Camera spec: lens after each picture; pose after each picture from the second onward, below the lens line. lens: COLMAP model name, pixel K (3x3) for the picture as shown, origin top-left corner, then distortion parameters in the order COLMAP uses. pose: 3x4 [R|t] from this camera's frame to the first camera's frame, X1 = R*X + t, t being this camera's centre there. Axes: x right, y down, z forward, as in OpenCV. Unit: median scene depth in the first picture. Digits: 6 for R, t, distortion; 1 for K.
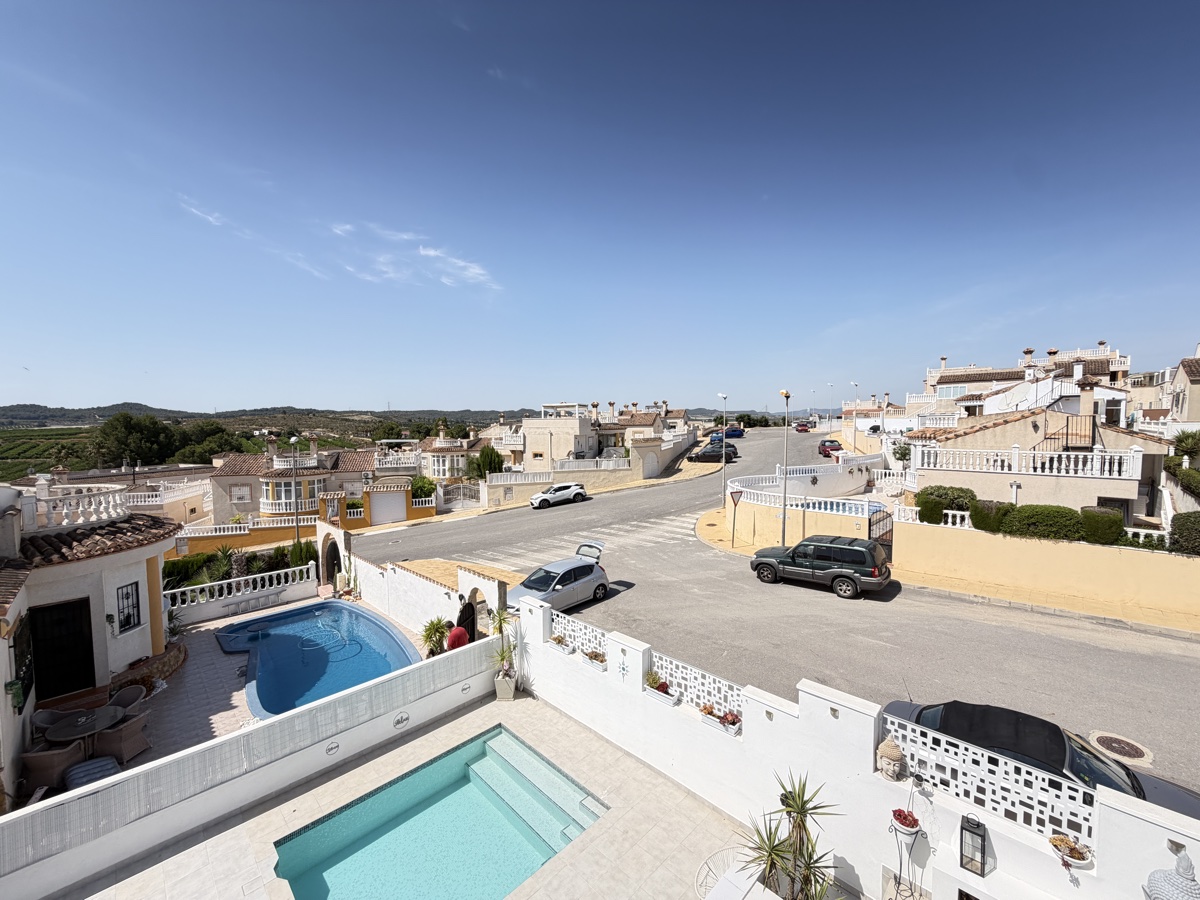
lens RADIAL K [[480.3, 0, 597.5], [0, 480.3, 453.4], [0, 0, 1]] dist [0.001271, -0.000040]
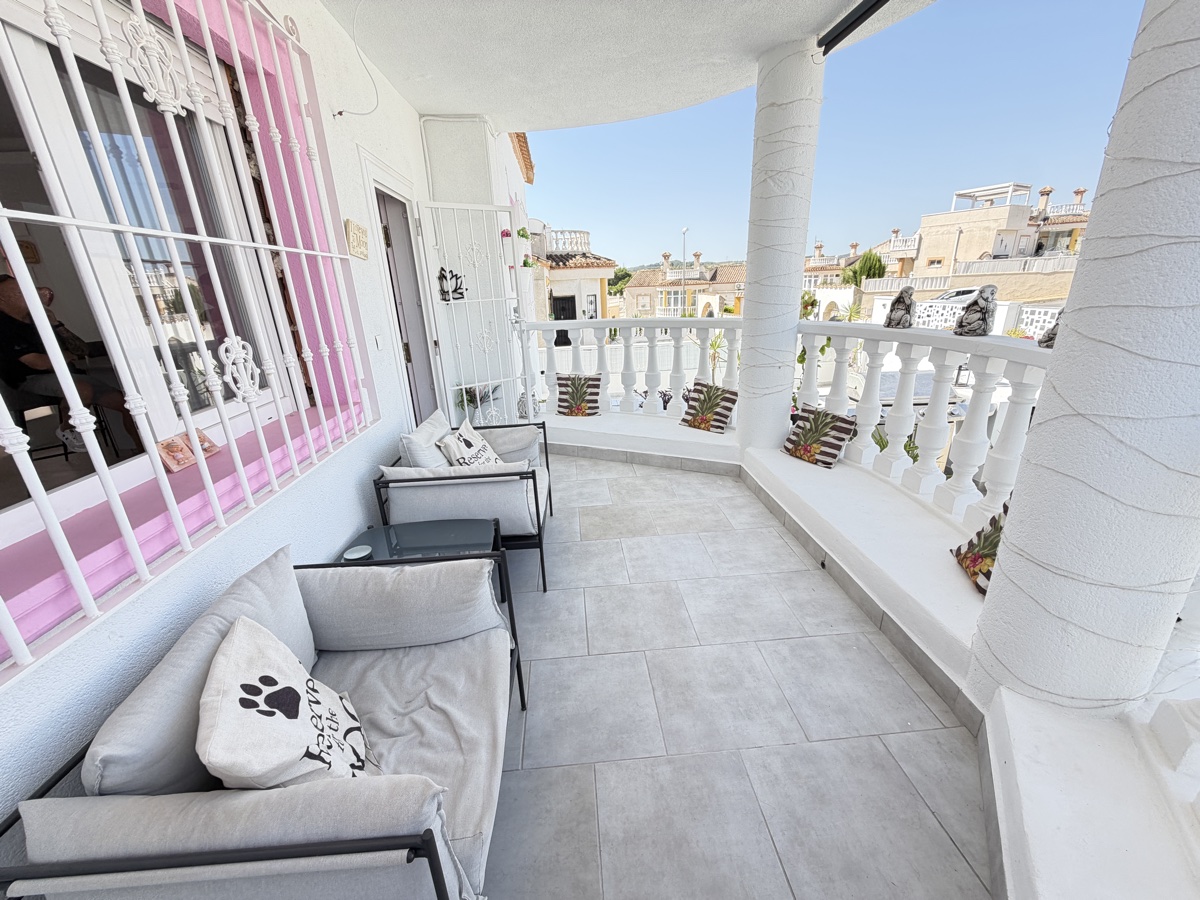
lens RADIAL K [[480.3, 0, 596.4], [0, 480.3, 450.8], [0, 0, 1]] dist [0.001271, -0.000040]
pose [[0.749567, 0.197548, -0.631762, 0.027385], [-0.007727, 0.956974, 0.290072, 0.082335], [0.661883, -0.212547, 0.718842, -0.053330]]
